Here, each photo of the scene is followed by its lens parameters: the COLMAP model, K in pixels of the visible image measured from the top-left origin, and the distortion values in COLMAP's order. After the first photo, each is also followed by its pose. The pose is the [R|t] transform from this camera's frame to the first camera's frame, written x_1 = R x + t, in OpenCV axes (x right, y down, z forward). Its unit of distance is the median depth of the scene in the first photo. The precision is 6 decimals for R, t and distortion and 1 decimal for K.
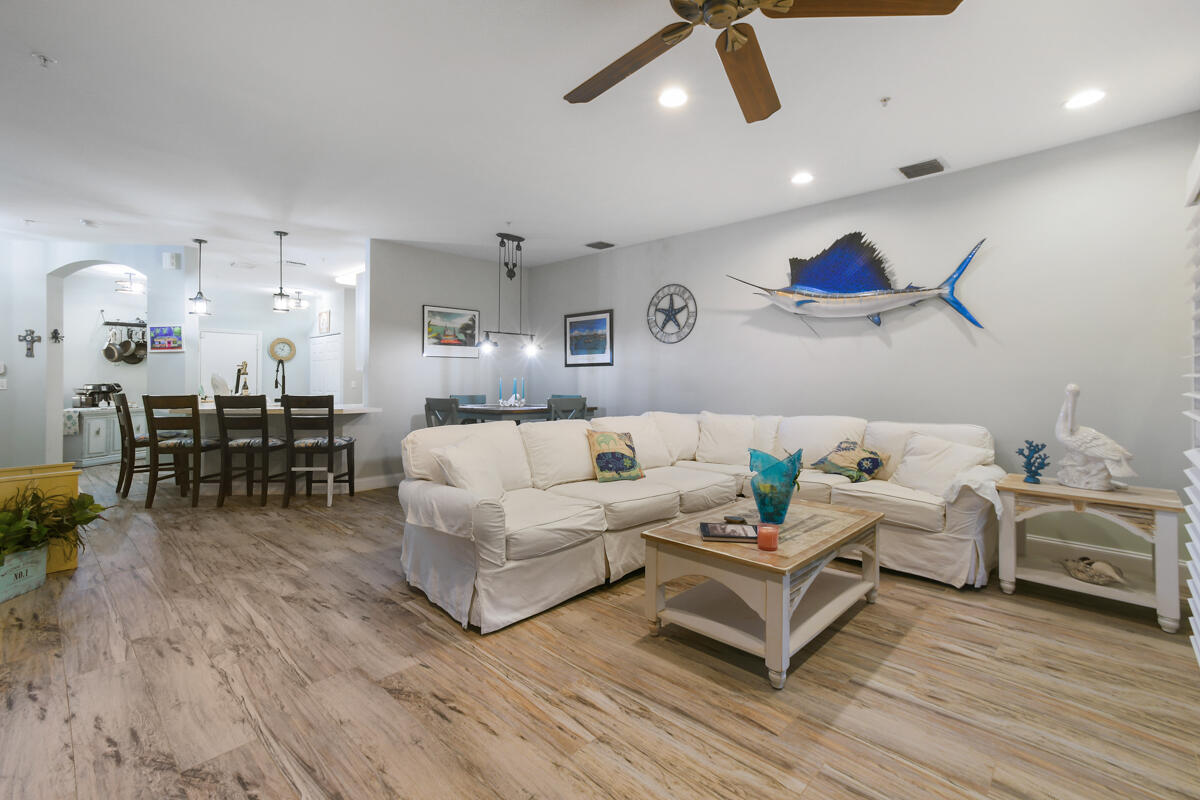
lens RADIAL K [[545.3, 0, 606.8], [0, 545.3, 380.4], [0, 0, 1]] dist [0.042496, 0.003416]
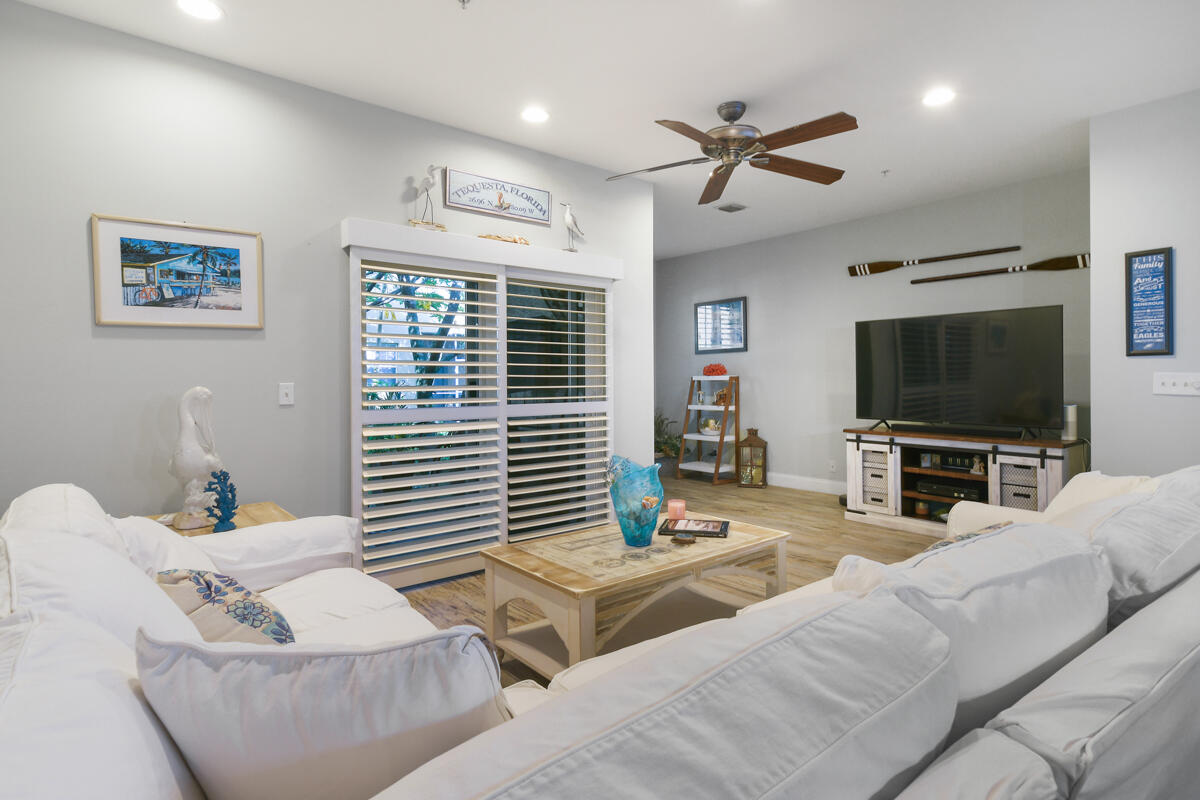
lens RADIAL K [[614.4, 0, 605.9], [0, 614.4, 386.4], [0, 0, 1]] dist [0.018578, 0.000654]
pose [[-0.990992, 0.005843, 0.133791, 0.149900], [0.006309, 0.999975, 0.003061, 0.006370], [-0.133770, 0.003878, -0.991005, 1.325759]]
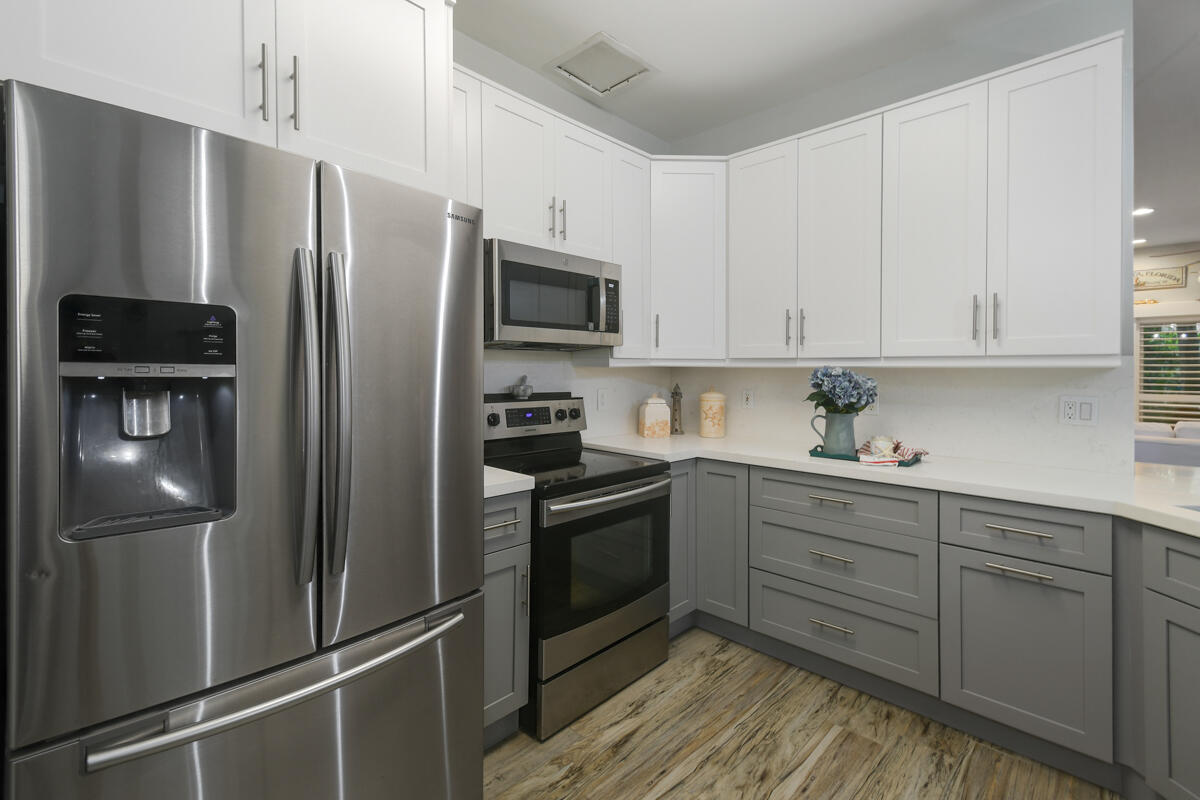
lens RADIAL K [[549.9, 0, 624.0], [0, 549.9, 372.6], [0, 0, 1]] dist [0.018013, -0.001787]
pose [[-0.028631, -0.010023, 0.999540, -1.103453], [-0.013092, 0.999868, 0.009651, -0.019334], [-0.999504, -0.012810, -0.028759, 1.892449]]
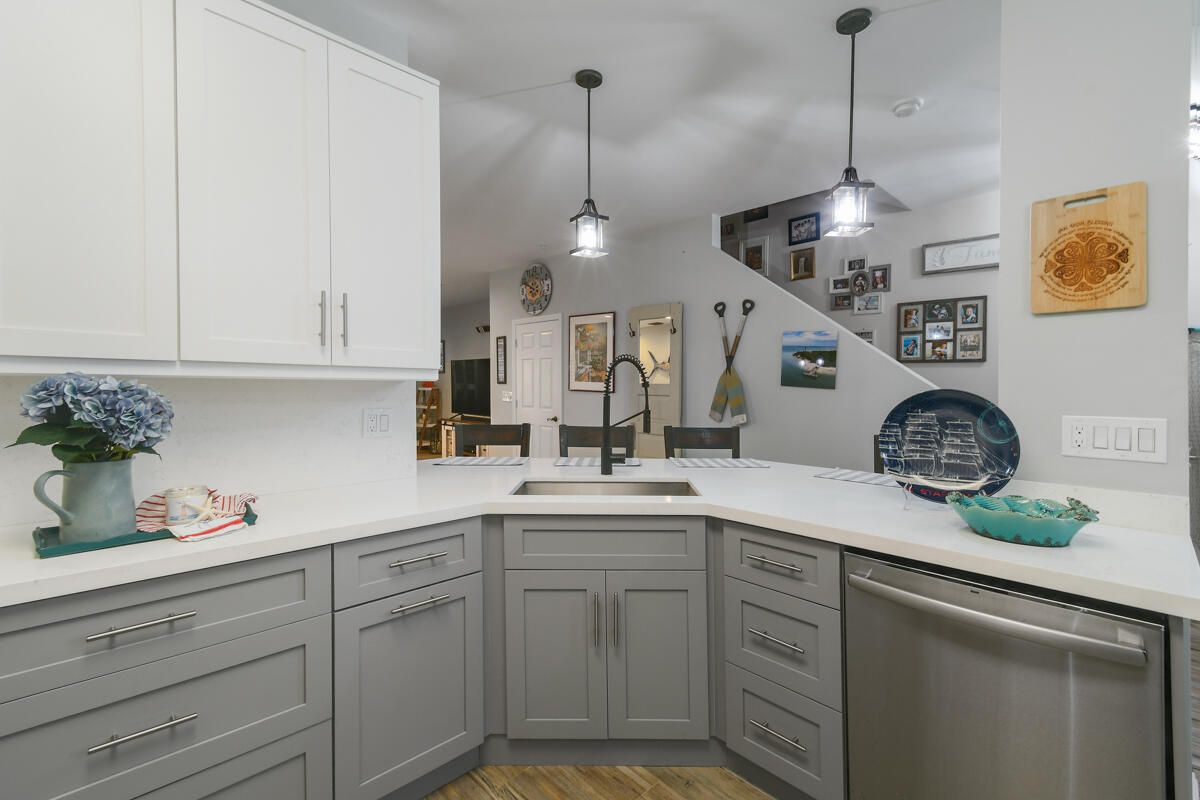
lens RADIAL K [[510.4, 0, 601.9], [0, 510.4, 384.0], [0, 0, 1]] dist [0.016460, -0.001077]
pose [[-0.998783, -0.014618, 0.047108, -0.867876], [-0.015132, 0.999830, -0.010579, -0.019090], [-0.046945, -0.011279, -0.998834, 1.925766]]
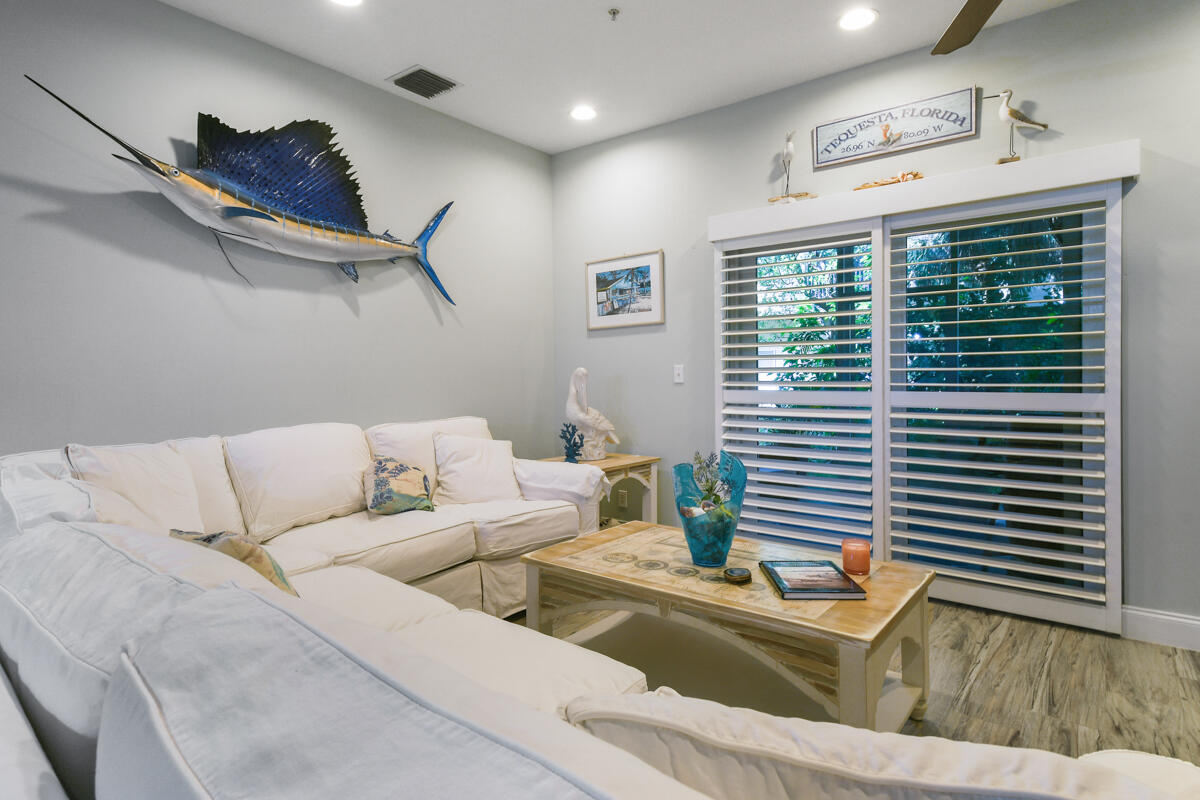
lens RADIAL K [[645.4, 0, 612.4], [0, 645.4, 375.4], [0, 0, 1]] dist [0.025021, 0.000374]
pose [[-0.087870, -0.005567, 0.996116, -0.335865], [0.004449, 0.999972, 0.005981, 0.011456], [-0.996122, 0.004958, -0.087843, 0.807931]]
